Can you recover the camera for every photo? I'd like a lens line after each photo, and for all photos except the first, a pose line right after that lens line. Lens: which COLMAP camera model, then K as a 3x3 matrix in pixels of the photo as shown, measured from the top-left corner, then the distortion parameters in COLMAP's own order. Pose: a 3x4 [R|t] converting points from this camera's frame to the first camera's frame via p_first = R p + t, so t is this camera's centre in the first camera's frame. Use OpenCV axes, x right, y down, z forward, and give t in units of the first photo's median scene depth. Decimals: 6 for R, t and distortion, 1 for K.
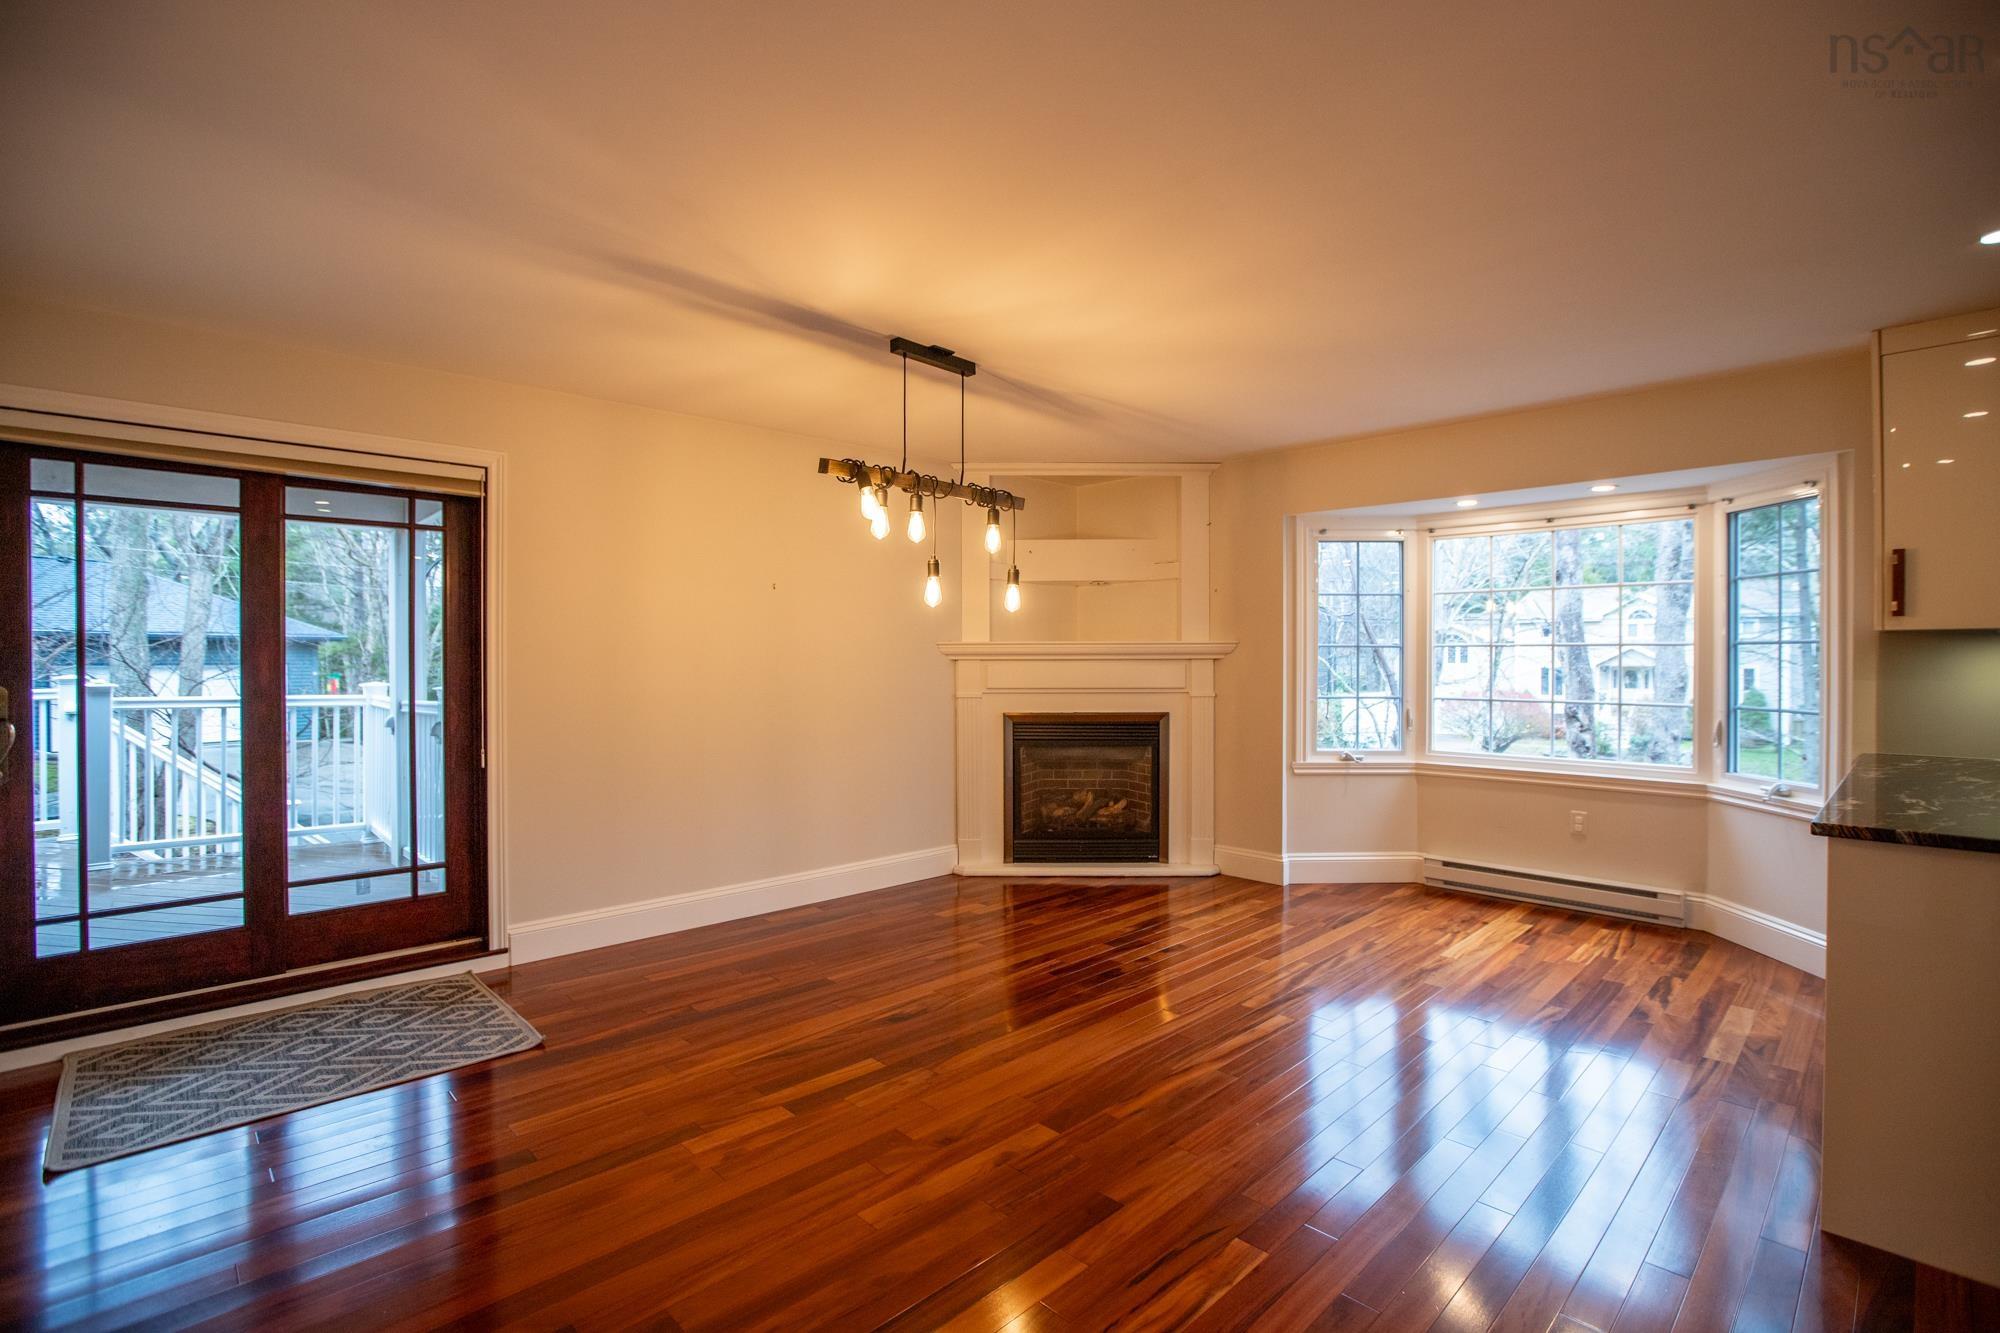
lens RADIAL K [[910.0, 0, 993.2], [0, 910.0, 662.5], [0, 0, 1]] dist [-0.034381, 0.003137]
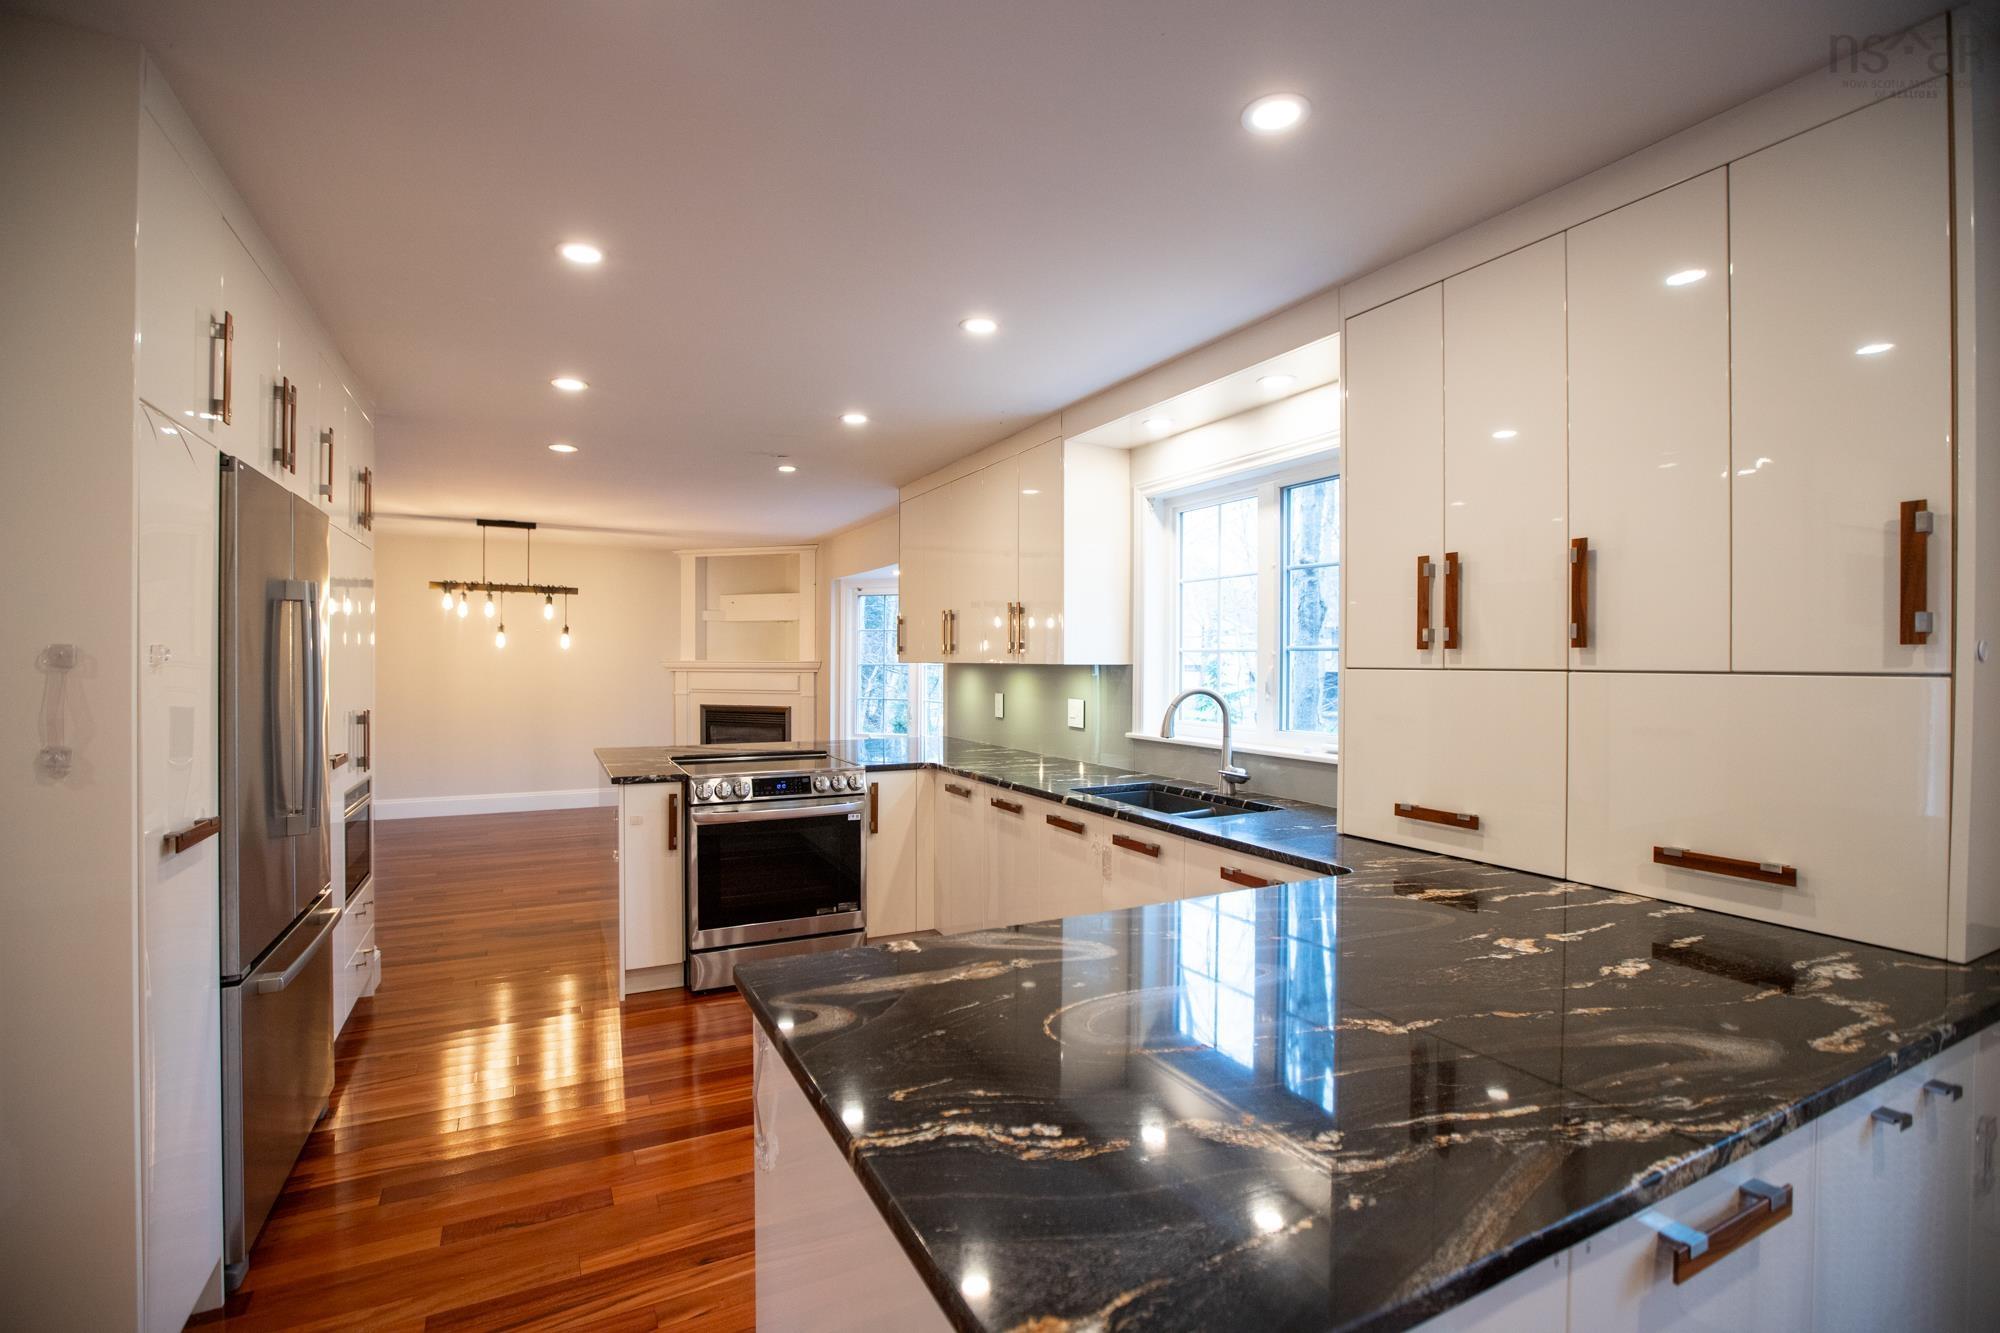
lens RADIAL K [[910.0, 0, 1010.6], [0, 910.0, 670.0], [0, 0, 1]] dist [-0.034381, 0.003137]
pose [[0.959148, -0.000870, -0.282904, 1.501852], [0.000744, 1.000000, -0.000553, -0.007897], [0.282904, 0.000320, 0.959148, -0.580916]]
